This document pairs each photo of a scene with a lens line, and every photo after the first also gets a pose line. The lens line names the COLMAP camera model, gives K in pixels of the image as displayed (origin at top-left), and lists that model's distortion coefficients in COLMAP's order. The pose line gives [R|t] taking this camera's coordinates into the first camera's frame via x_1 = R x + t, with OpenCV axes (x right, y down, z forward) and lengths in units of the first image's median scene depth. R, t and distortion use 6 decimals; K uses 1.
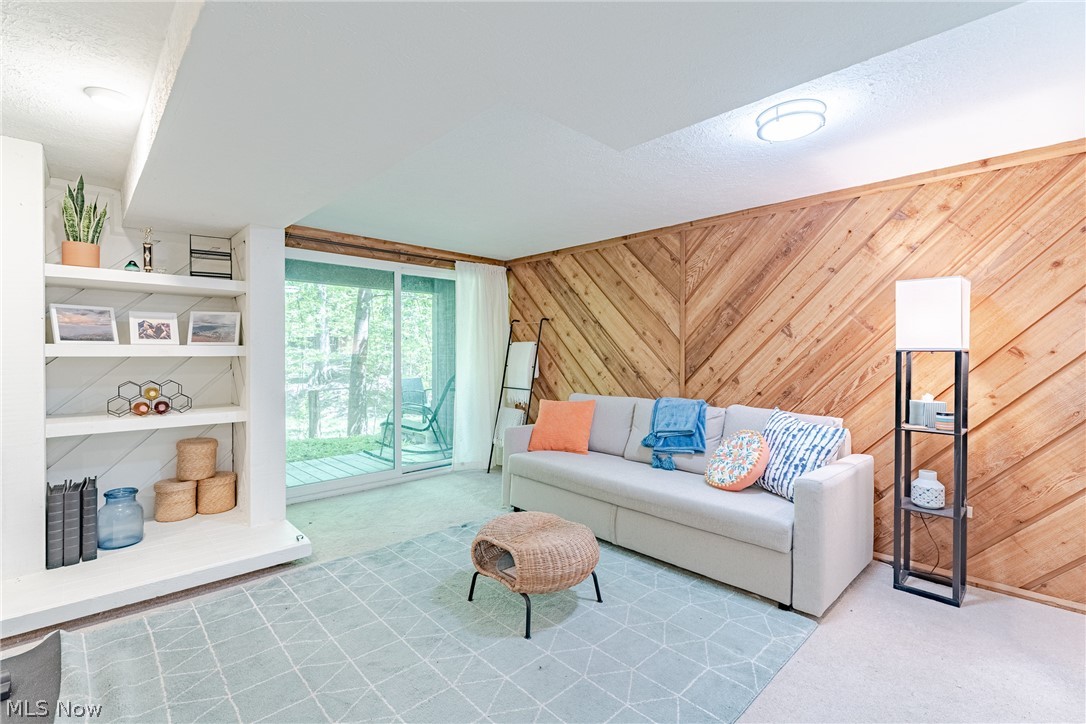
lens RADIAL K [[489.2, 0, 540.1], [0, 489.2, 355.6], [0, 0, 1]] dist [0.001260, -0.001320]
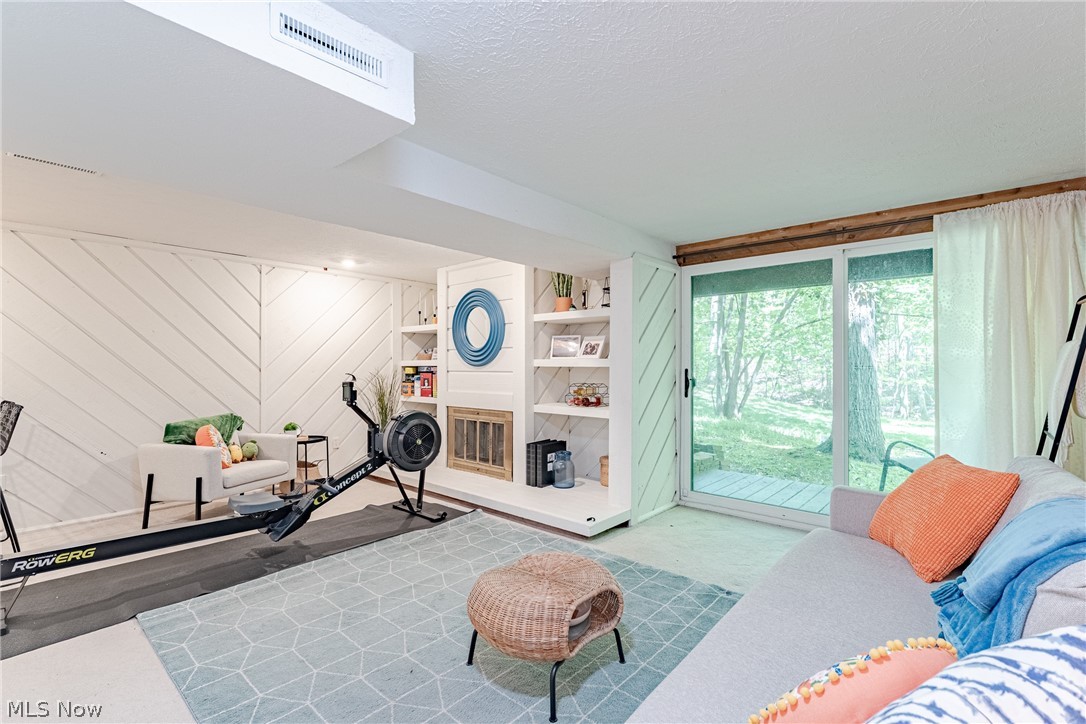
lens RADIAL K [[489.2, 0, 538.6], [0, 489.2, 364.6], [0, 0, 1]] dist [0.001260, -0.001320]
pose [[0.090944, 0.002311, -0.995853, 0.647258], [-0.004882, 0.999986, 0.001875, -0.007021], [0.995844, 0.004691, 0.090954, 0.722343]]
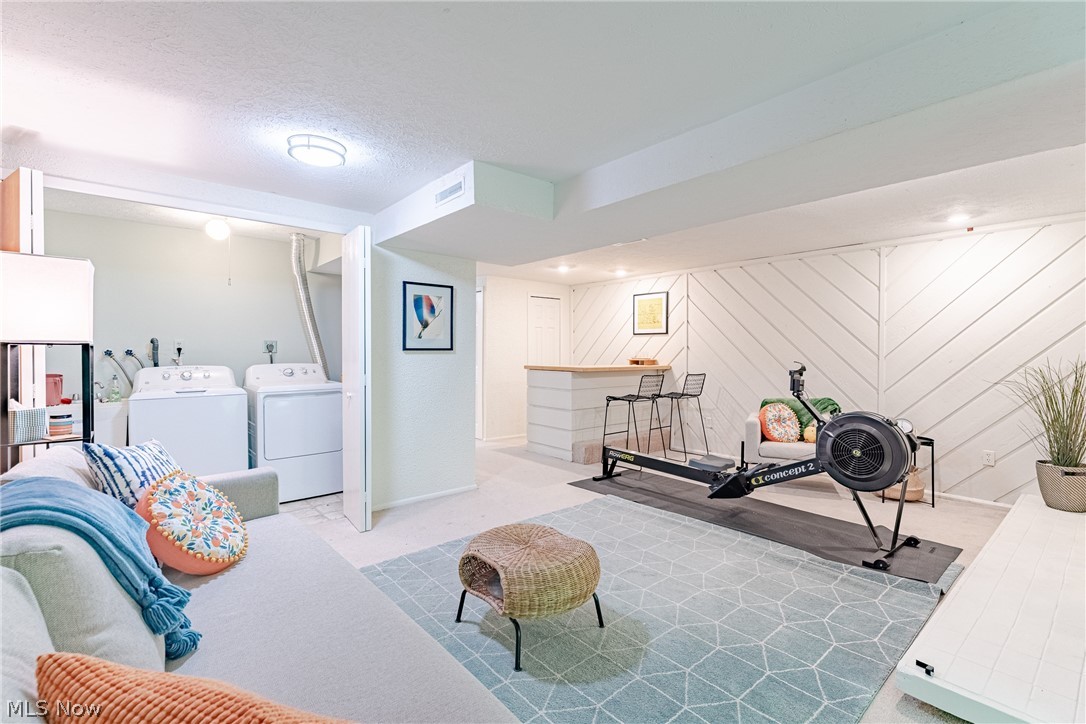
lens RADIAL K [[489.2, 0, 542.1], [0, 489.2, 363.3], [0, 0, 1]] dist [0.001260, -0.001320]
pose [[-0.999000, -0.007925, 0.044001, -0.043551], [-0.006890, 0.999697, 0.023622, 0.001583], [-0.044175, 0.023295, -0.998752, 1.502776]]
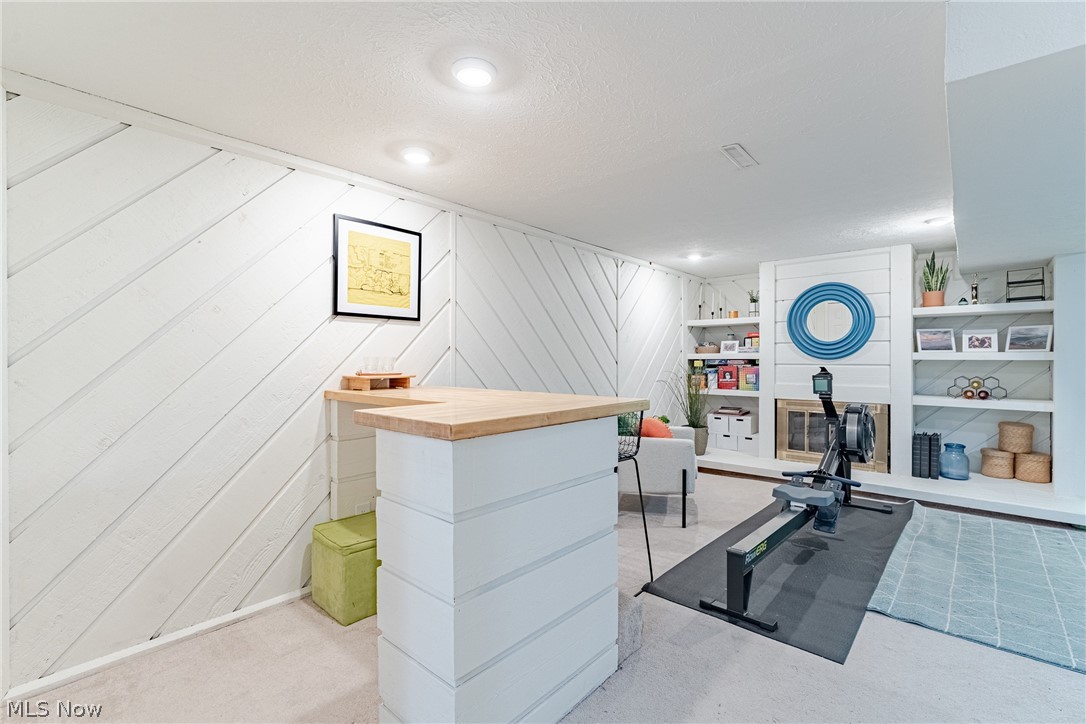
lens RADIAL K [[489.2, 0, 539.9], [0, 489.2, 356.4], [0, 0, 1]] dist [0.001260, -0.001320]
pose [[0.092422, 0.000681, -0.995720, 0.557665], [-0.004845, 0.999988, 0.000234, -0.003264], [0.995708, 0.004803, 0.092424, -0.453871]]
